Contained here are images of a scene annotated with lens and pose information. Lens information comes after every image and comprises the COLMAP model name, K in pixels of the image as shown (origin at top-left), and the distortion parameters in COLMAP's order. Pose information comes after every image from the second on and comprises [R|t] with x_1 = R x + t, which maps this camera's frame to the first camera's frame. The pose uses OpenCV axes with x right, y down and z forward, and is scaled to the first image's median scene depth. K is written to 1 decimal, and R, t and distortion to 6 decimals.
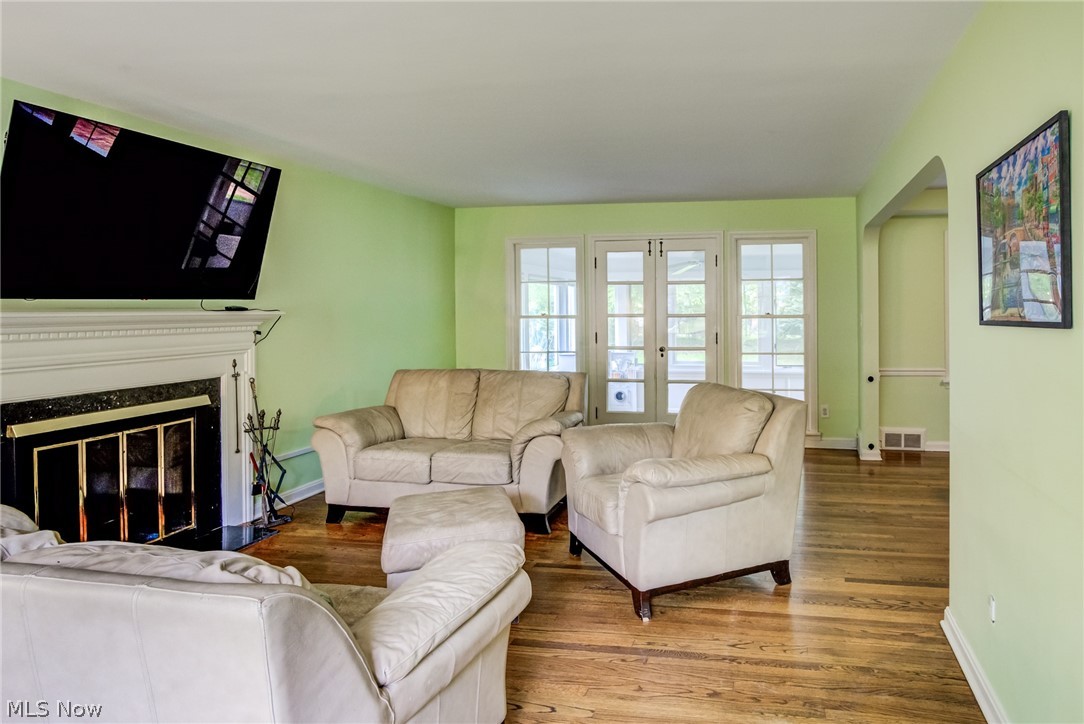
lens RADIAL K [[661.4, 0, 670.9], [0, 661.4, 311.8], [0, 0, 1]] dist [-0.025984, 0.005638]
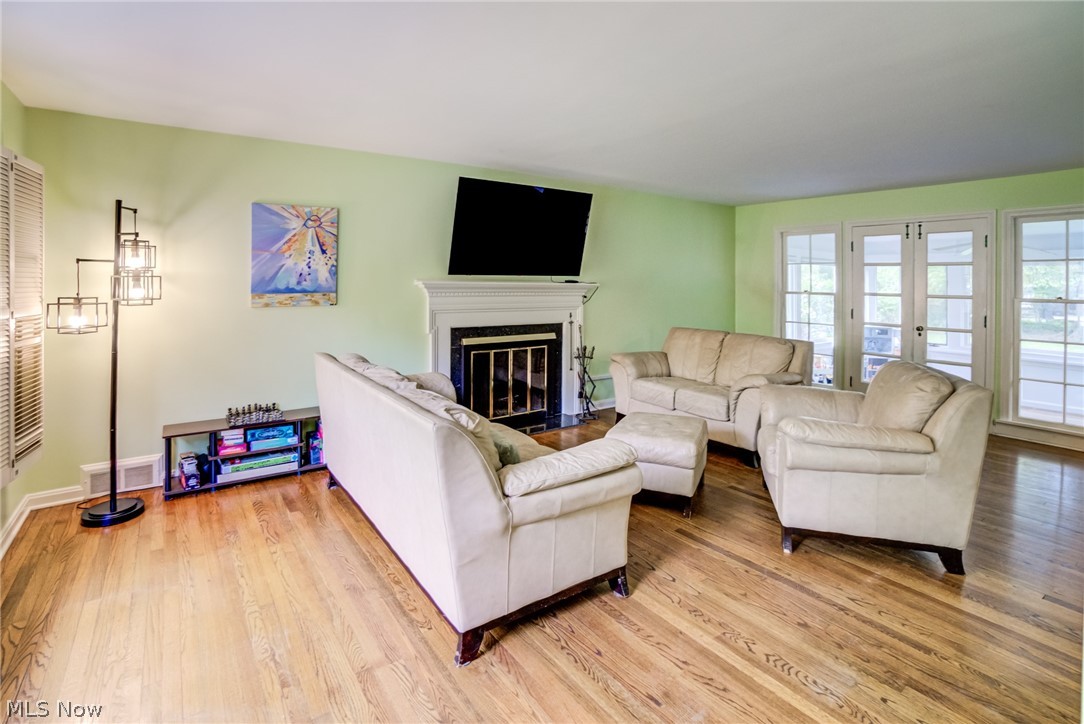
lens RADIAL K [[522.3, 0, 540.2], [0, 522.3, 277.3], [0, 0, 1]] dist [-0.028348, 0.006338]
pose [[0.716671, 0.012253, -0.697303, 0.213512], [-0.024725, 0.999664, -0.007845, -0.003636], [0.696973, 0.022863, 0.716733, 0.013700]]
